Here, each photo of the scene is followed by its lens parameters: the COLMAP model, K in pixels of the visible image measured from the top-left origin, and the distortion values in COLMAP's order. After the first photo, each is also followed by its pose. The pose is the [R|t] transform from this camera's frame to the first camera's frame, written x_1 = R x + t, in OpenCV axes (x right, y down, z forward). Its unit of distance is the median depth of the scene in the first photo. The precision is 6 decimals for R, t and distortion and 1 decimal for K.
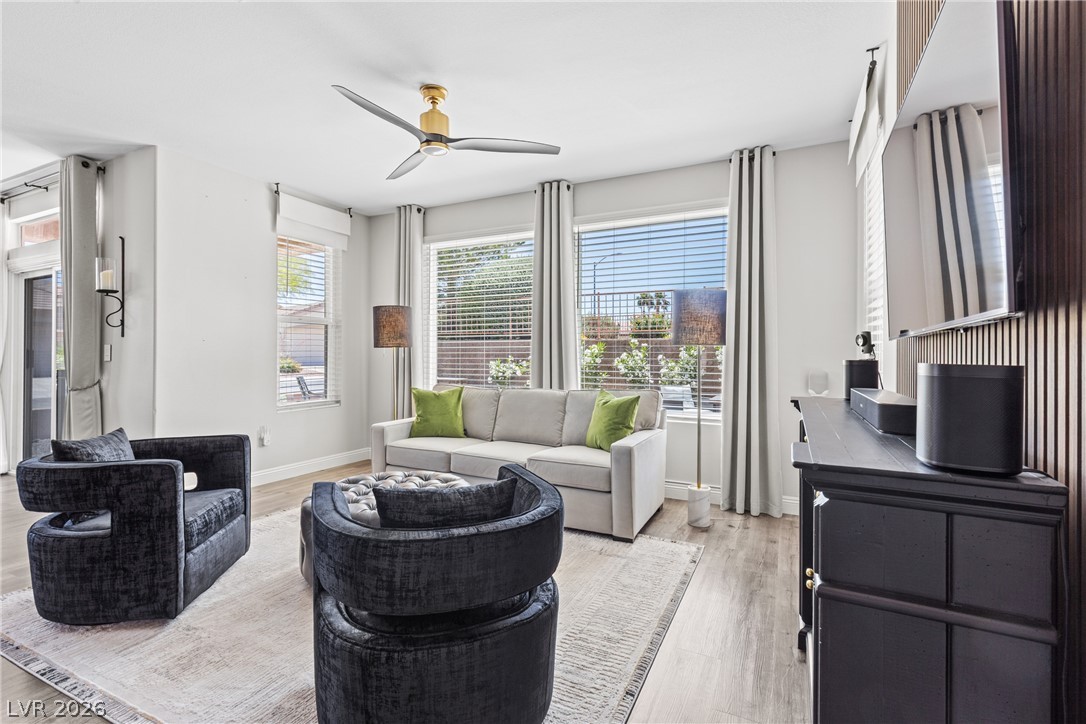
lens RADIAL K [[488.5, 0, 544.6], [0, 488.5, 362.9], [0, 0, 1]] dist [0.004615, -0.000031]
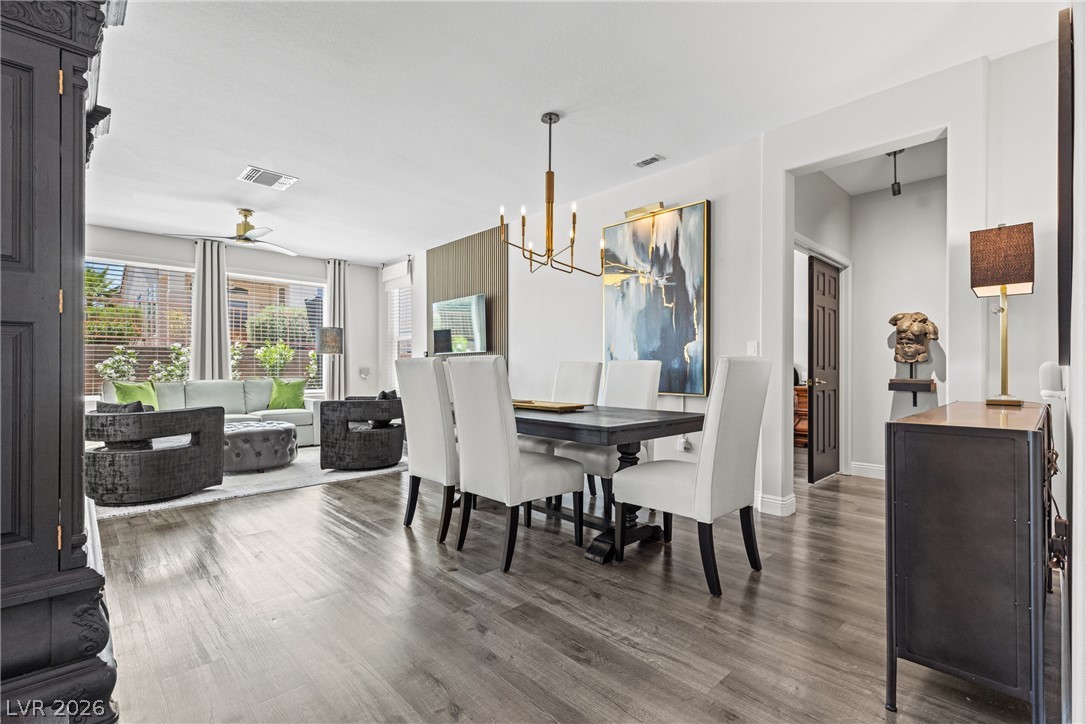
lens RADIAL K [[488.5, 0, 544.6], [0, 488.5, 362.9], [0, 0, 1]] dist [0.004615, -0.000031]
pose [[0.327198, -0.003032, 0.944951, -1.073078], [0.023064, 0.999723, -0.004779, 0.034005], [-0.944674, 0.023358, 0.327177, -0.438472]]
